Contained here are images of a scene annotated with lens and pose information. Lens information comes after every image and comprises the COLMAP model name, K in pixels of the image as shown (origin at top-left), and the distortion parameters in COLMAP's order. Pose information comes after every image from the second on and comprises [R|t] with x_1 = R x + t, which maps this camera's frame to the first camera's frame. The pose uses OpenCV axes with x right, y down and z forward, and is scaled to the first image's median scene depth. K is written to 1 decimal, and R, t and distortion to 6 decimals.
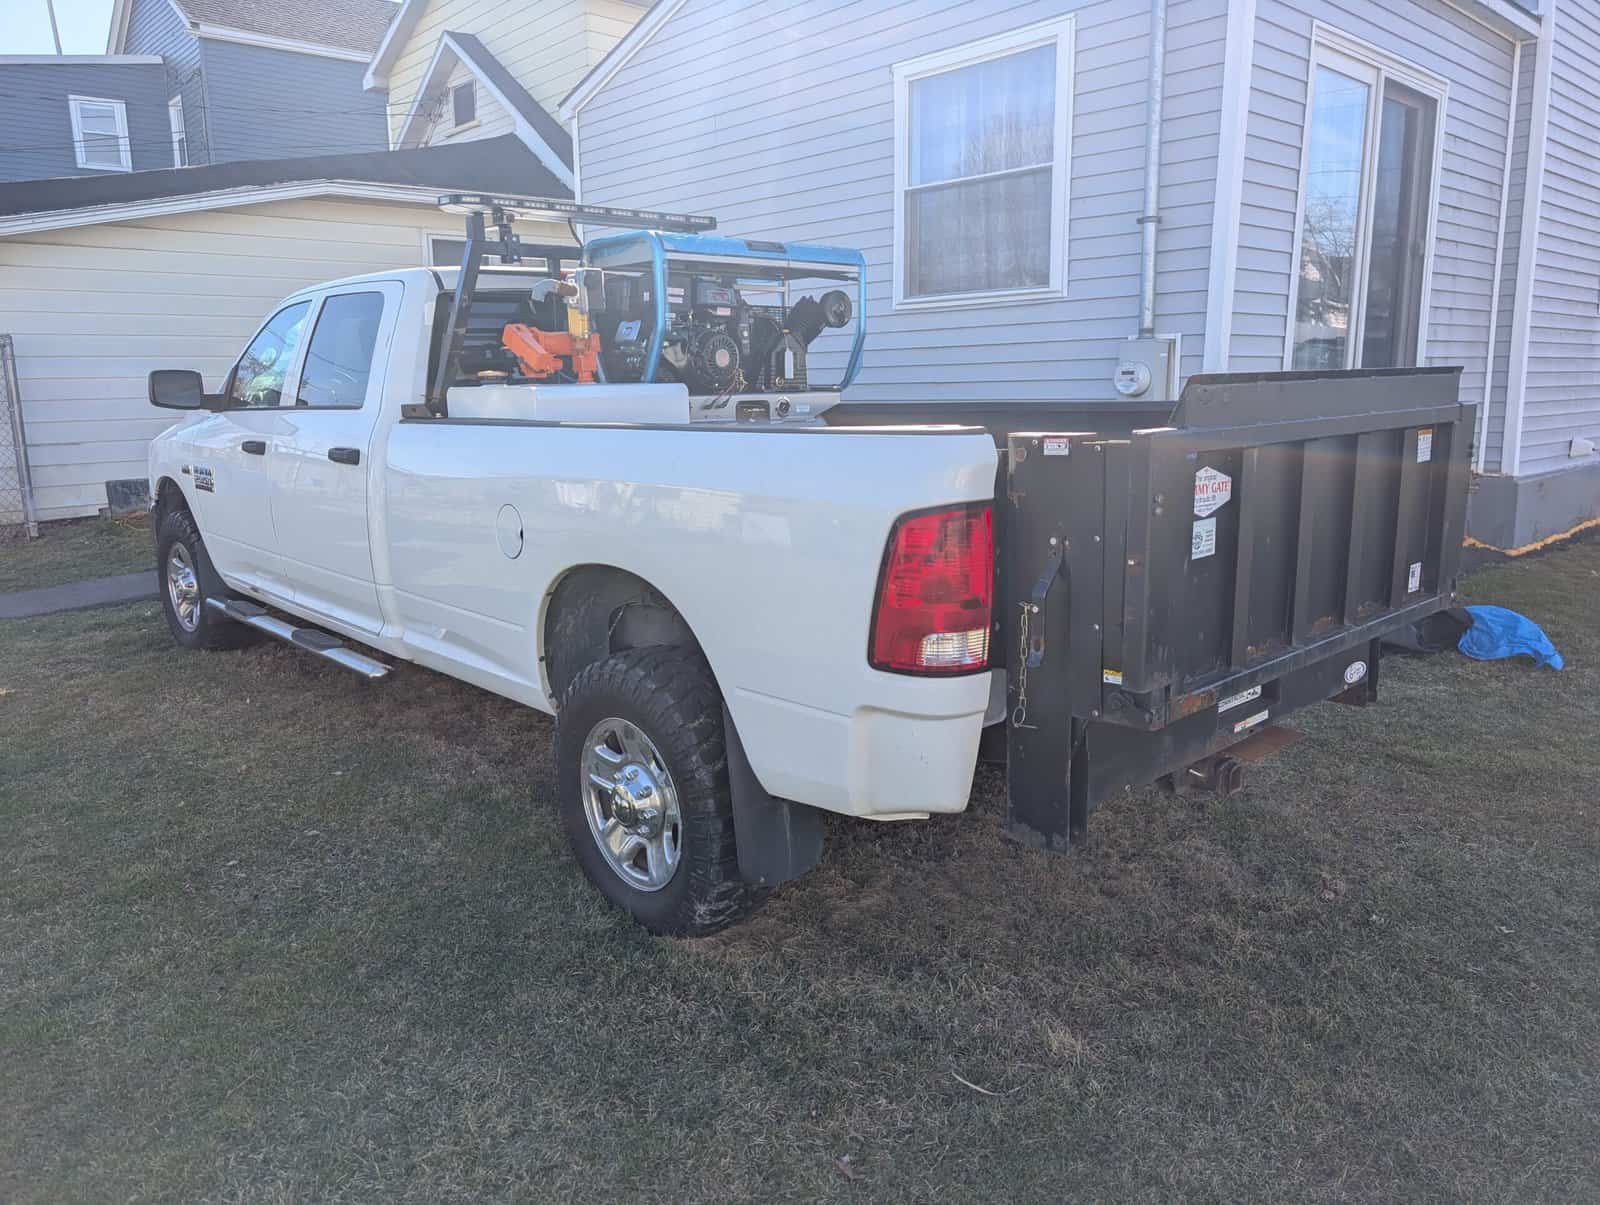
lens RADIAL K [[1125.2, 0, 800.0], [0, 1125.2, 602.5], [0, 0, 1]] dist [0.039567, -0.049776]
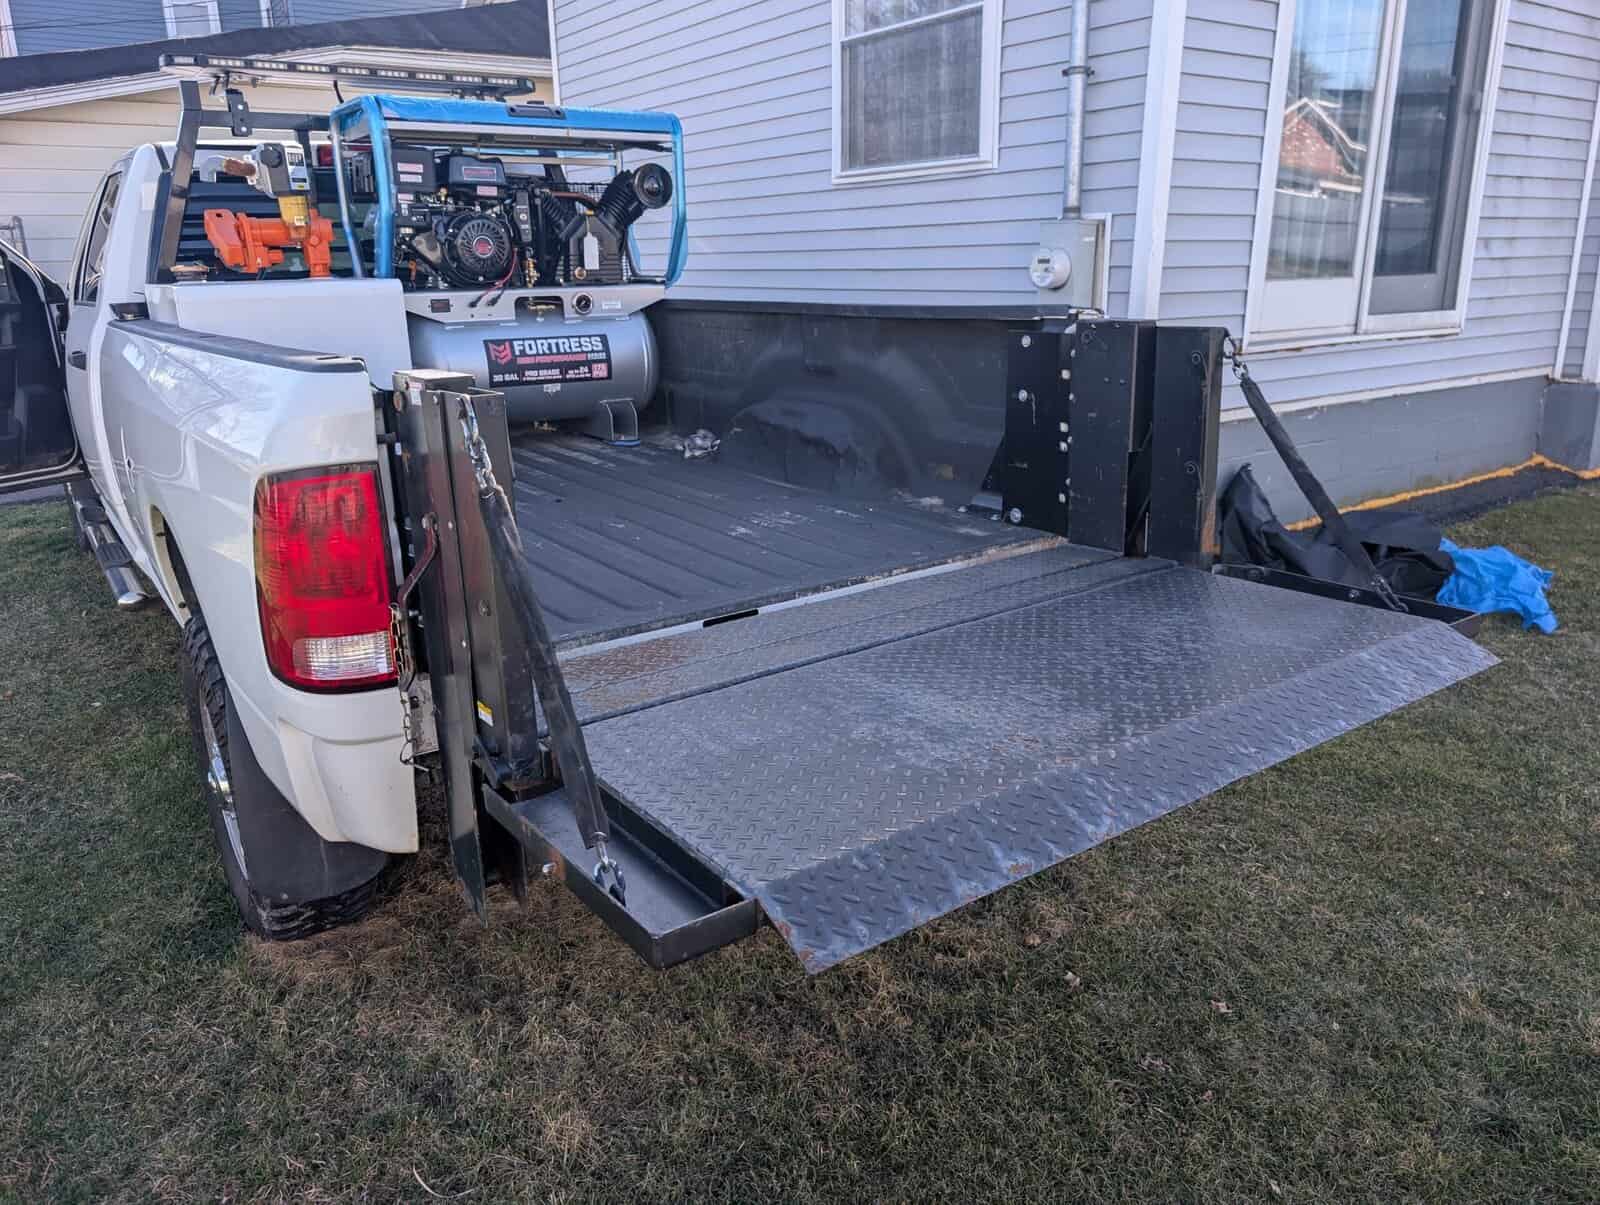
lens RADIAL K [[1143.1, 0, 800.0], [0, 1143.1, 602.5], [0, 0, 1]] dist [-0.011660, 0.025469]
pose [[0.992540, 0.034433, -0.116954, 0.242847], [-0.022562, 0.994595, 0.101351, -0.036202], [0.119811, -0.097956, 0.987952, 0.127093]]
